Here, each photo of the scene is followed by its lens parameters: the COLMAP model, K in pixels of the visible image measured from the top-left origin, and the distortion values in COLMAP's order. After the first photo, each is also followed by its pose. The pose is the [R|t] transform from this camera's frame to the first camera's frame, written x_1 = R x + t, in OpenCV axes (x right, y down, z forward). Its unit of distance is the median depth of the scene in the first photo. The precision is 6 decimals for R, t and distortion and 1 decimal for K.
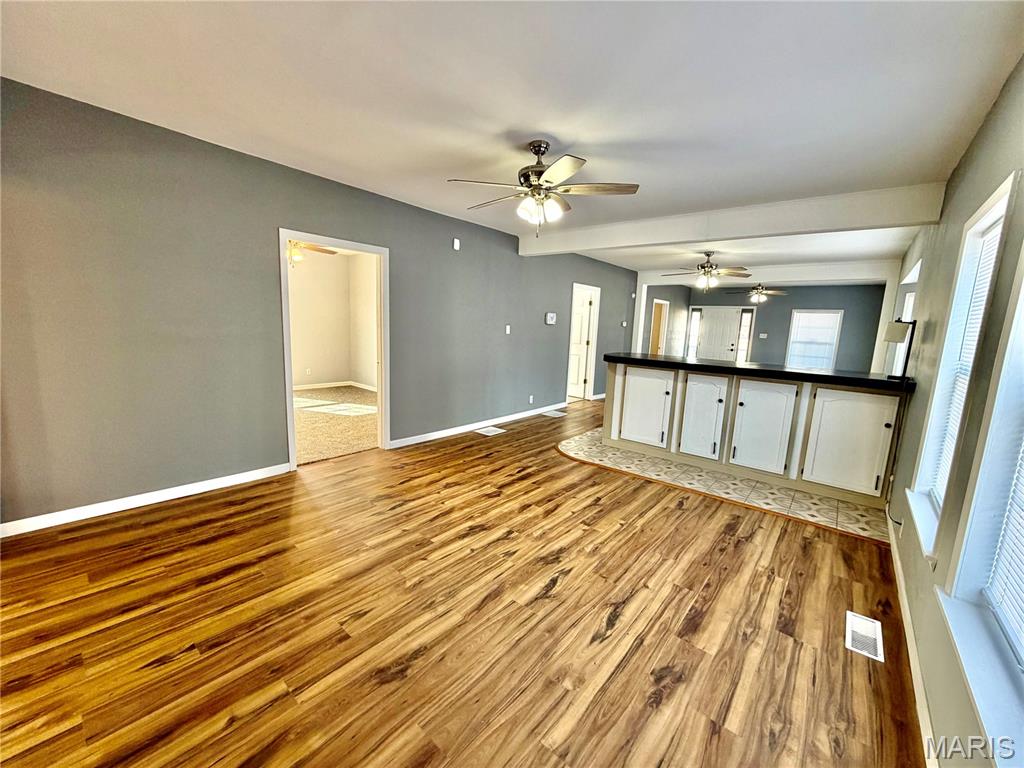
lens RADIAL K [[405.4, 0, 511.7], [0, 405.4, 386.3], [0, 0, 1]] dist [-0.000566, 0.000180]
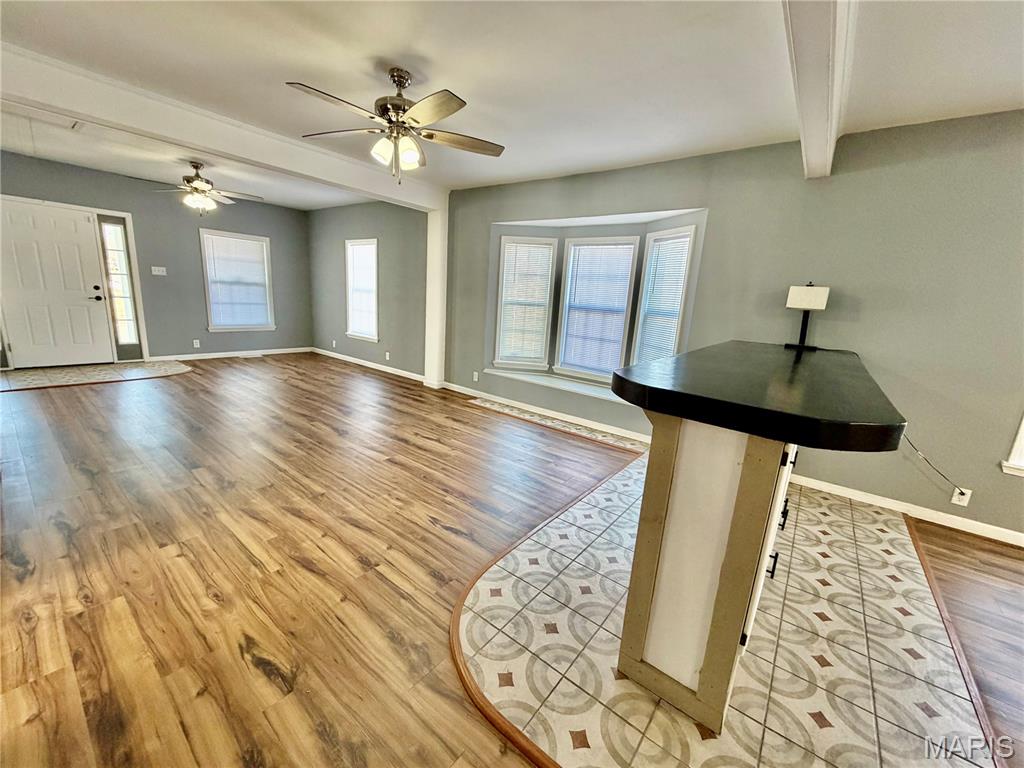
lens RADIAL K [[405.4, 0, 511.7], [0, 405.4, 386.3], [0, 0, 1]] dist [-0.000566, 0.000180]
pose [[-0.029315, -0.259231, 0.965370, 0.043256], [0.086500, 0.961505, 0.260820, -0.237093], [-0.995820, 0.091150, -0.005763, 1.673433]]
